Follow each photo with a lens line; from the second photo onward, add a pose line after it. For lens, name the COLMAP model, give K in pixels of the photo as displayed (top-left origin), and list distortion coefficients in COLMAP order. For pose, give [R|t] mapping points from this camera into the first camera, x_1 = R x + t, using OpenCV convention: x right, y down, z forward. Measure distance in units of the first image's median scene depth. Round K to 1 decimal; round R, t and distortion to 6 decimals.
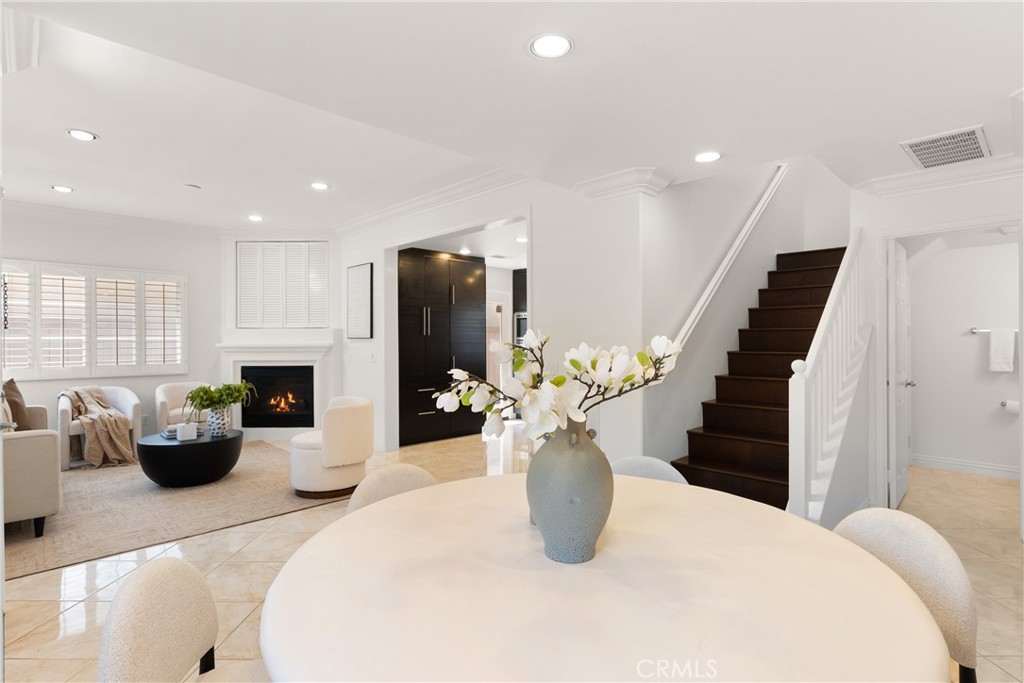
lens RADIAL K [[508.2, 0, 511.1], [0, 508.2, 341.8], [0, 0, 1]] dist [0.001701, 0.001383]
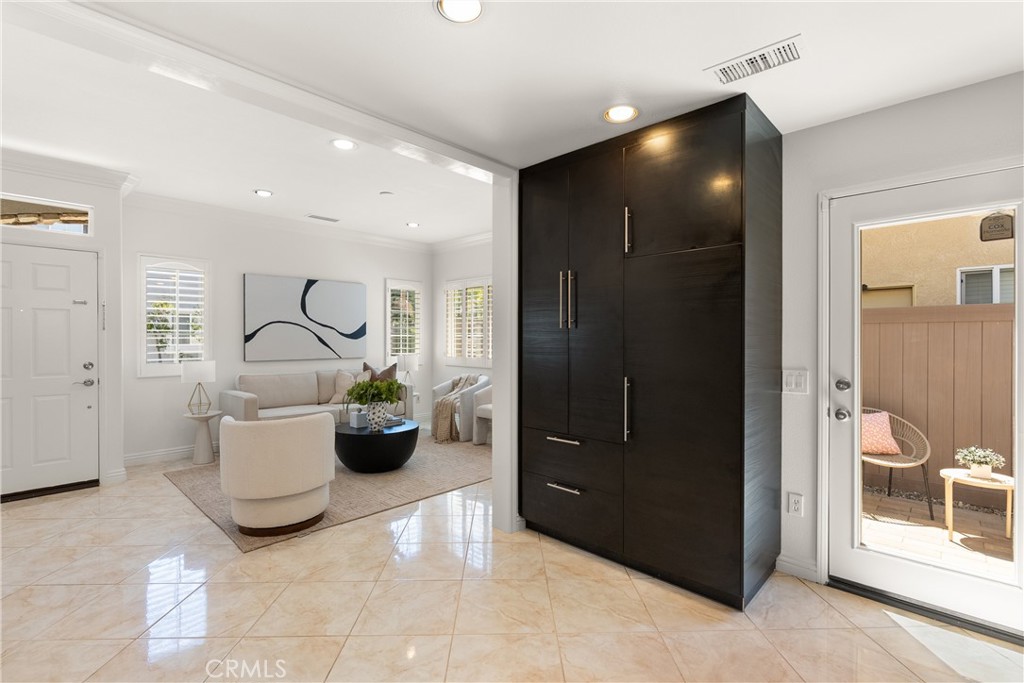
lens RADIAL K [[466.4, 0, 515.6], [0, 466.4, 341.2], [0, 0, 1]] dist [-0.014286, 0.006034]
pose [[0.037220, 0.009721, -0.999260, 0.323599], [-0.006595, 0.999933, 0.009482, -0.005191], [0.999285, 0.006237, 0.037282, 1.093974]]
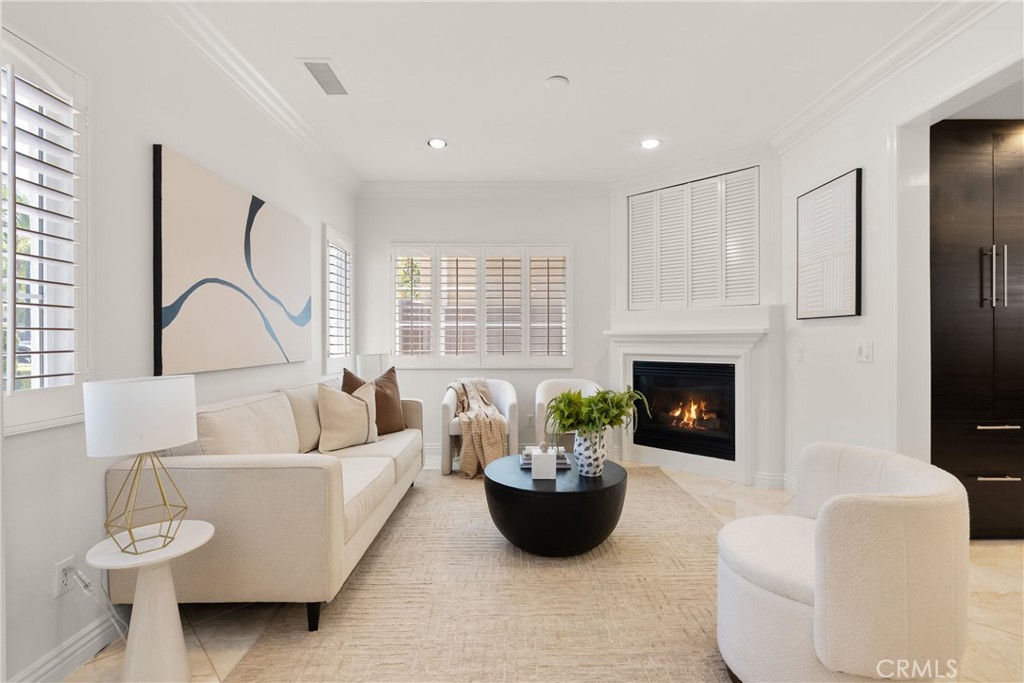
lens RADIAL K [[466.4, 0, 516.8], [0, 466.4, 340.6], [0, 0, 1]] dist [-0.014286, 0.006034]
pose [[0.726165, 0.004004, -0.687509, -0.227232], [-0.002738, 0.999992, 0.002933, 0.020070], [0.687515, -0.000248, 0.726170, 0.473996]]
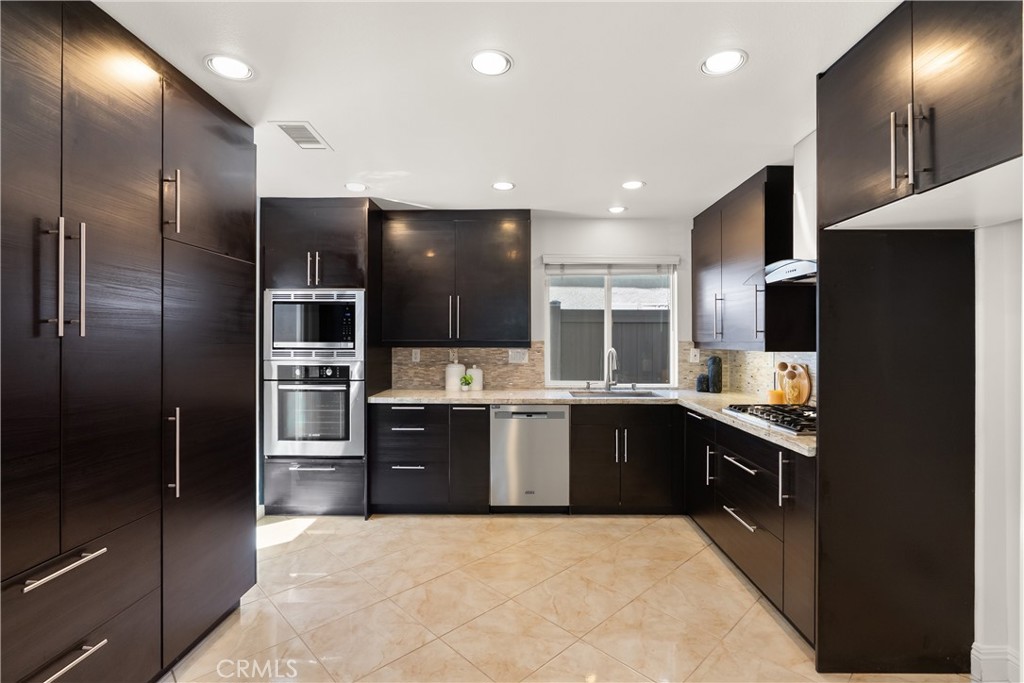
lens RADIAL K [[466.4, 0, 512.8], [0, 466.4, 339.8], [0, 0, 1]] dist [-0.014286, 0.006034]
pose [[0.711693, 0.006147, 0.702464, -0.199169], [0.000208, 0.999960, -0.008962, -0.011265], [-0.702490, 0.006524, 0.711663, 0.818927]]
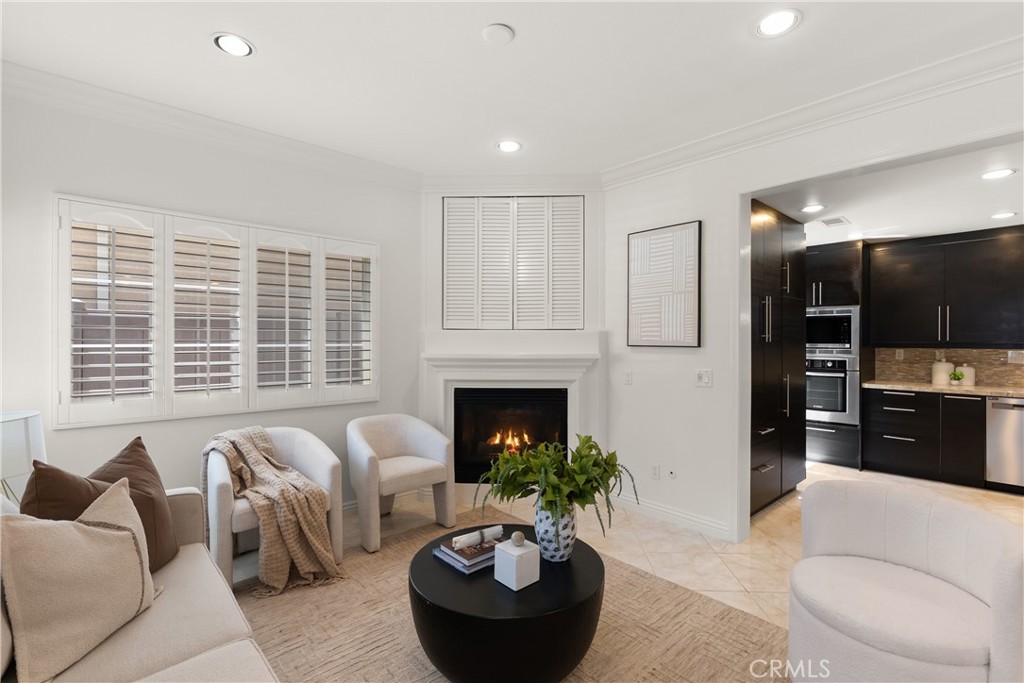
lens RADIAL K [[466.4, 0, 516.3], [0, 466.4, 341.6], [0, 0, 1]] dist [-0.014286, 0.006034]
pose [[0.999384, 0.005336, -0.034696, -0.526079], [-0.005402, 0.999984, -0.001822, -0.012663], [0.034685, 0.002009, 0.999396, 0.501191]]
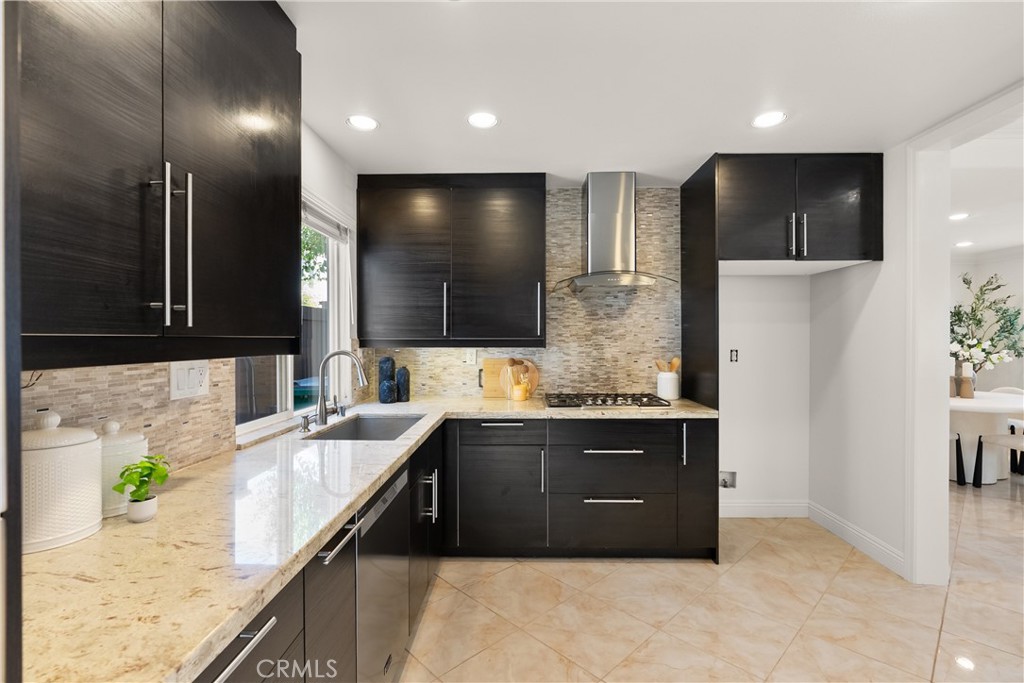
lens RADIAL K [[466.4, 0, 514.8], [0, 466.4, 341.9], [0, 0, 1]] dist [-0.014286, 0.006034]
pose [[-0.707427, 0.001877, 0.706784, 0.005800], [0.009208, 0.999936, 0.006561, -0.013708], [-0.706727, 0.011150, -0.707399, 1.418155]]
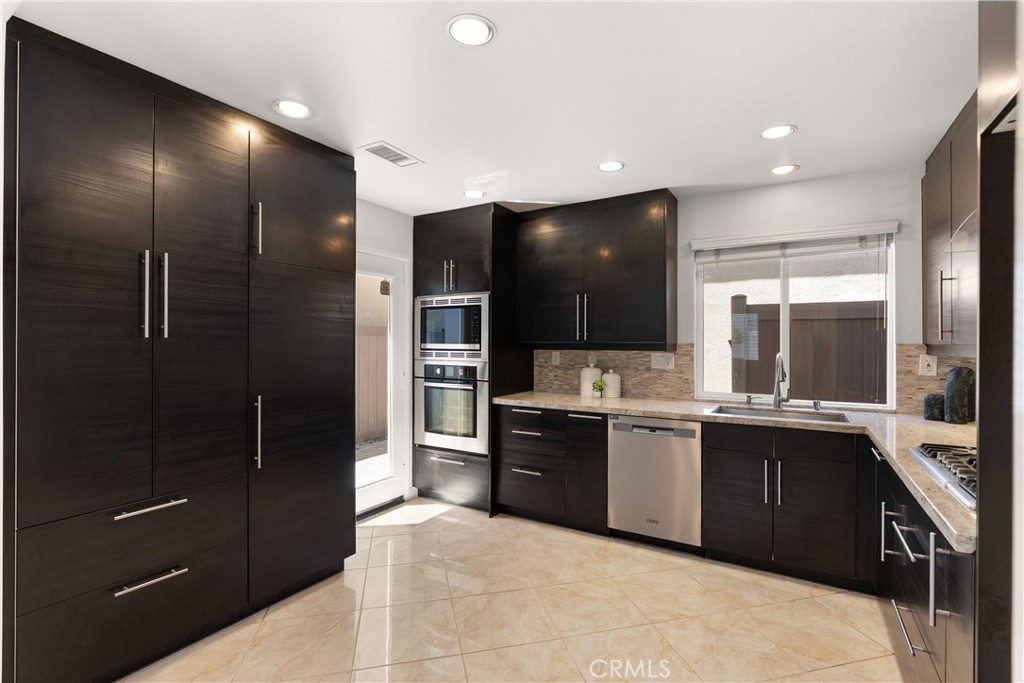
lens RADIAL K [[466.4, 0, 514.7], [0, 466.4, 342.7], [0, 0, 1]] dist [-0.014286, 0.006034]
pose [[0.968536, 0.007412, 0.248761, -0.021493], [-0.005706, 0.999955, -0.007578, -0.010715], [-0.248806, 0.005920, 0.968535, 0.771061]]
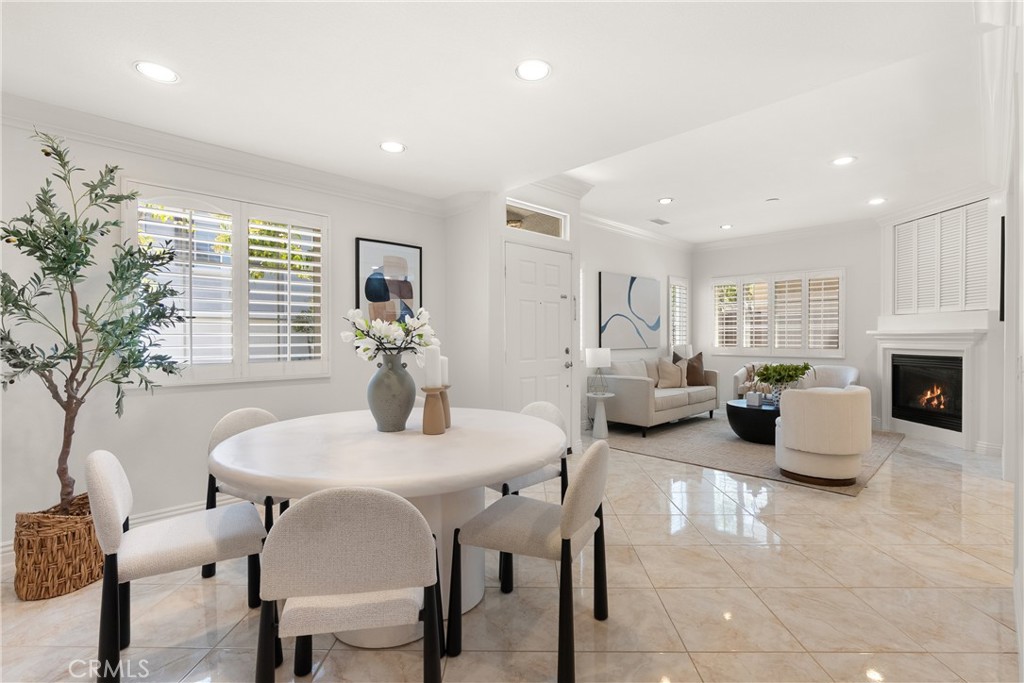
lens RADIAL K [[466.4, 0, 516.5], [0, 466.4, 339.9], [0, 0, 1]] dist [-0.014286, 0.006034]
pose [[-0.001172, 0.010379, -0.999945, 0.430916], [-0.002229, 0.999944, 0.010381, 0.016483], [0.999997, 0.002241, -0.001149, 0.346170]]
